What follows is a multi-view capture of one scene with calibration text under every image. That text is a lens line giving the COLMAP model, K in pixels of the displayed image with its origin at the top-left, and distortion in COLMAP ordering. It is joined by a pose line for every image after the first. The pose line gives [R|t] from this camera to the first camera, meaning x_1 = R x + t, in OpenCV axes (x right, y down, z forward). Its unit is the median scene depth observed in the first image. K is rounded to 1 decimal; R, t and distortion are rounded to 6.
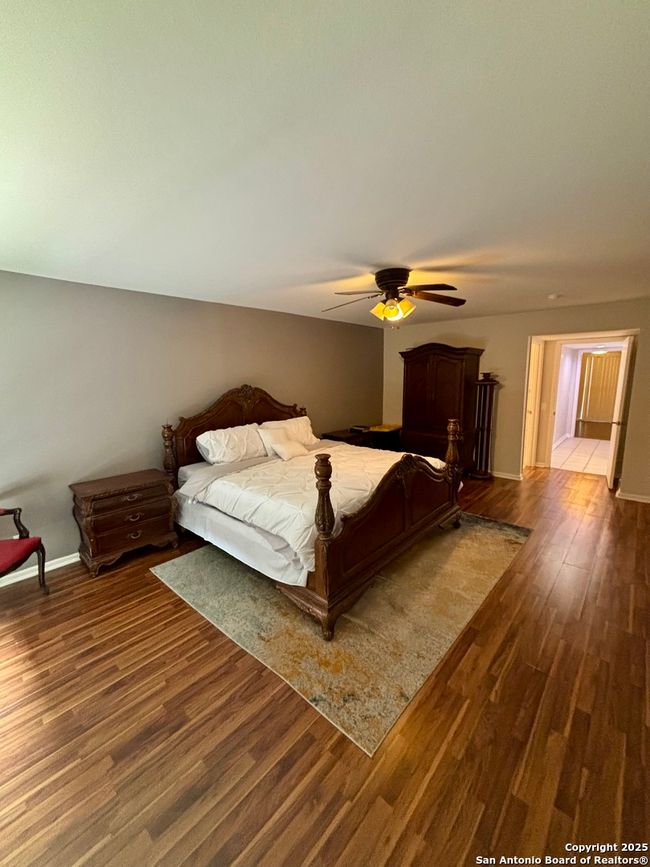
lens RADIAL K [[349.4, 0, 327.7], [0, 349.4, 432.0], [0, 0, 1]] dist [-0.000025, 0.000134]
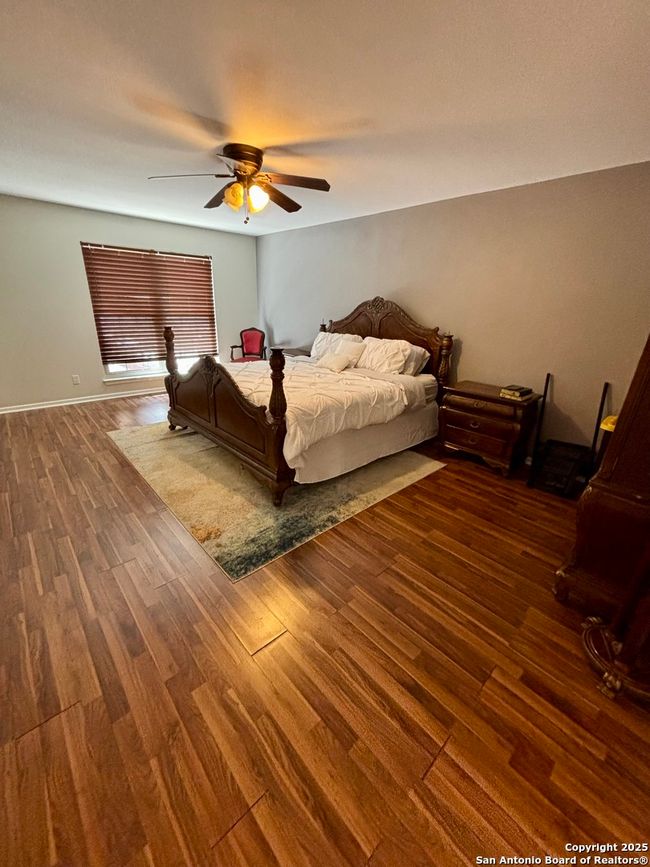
lens RADIAL K [[349.4, 0, 327.7], [0, 349.4, 432.0], [0, 0, 1]] dist [-0.000025, 0.000134]
pose [[-0.099759, 0.362235, -0.926733, 1.053283], [-0.183053, 0.908800, 0.374931, -0.162709], [0.978028, 0.207044, -0.024353, 1.184129]]
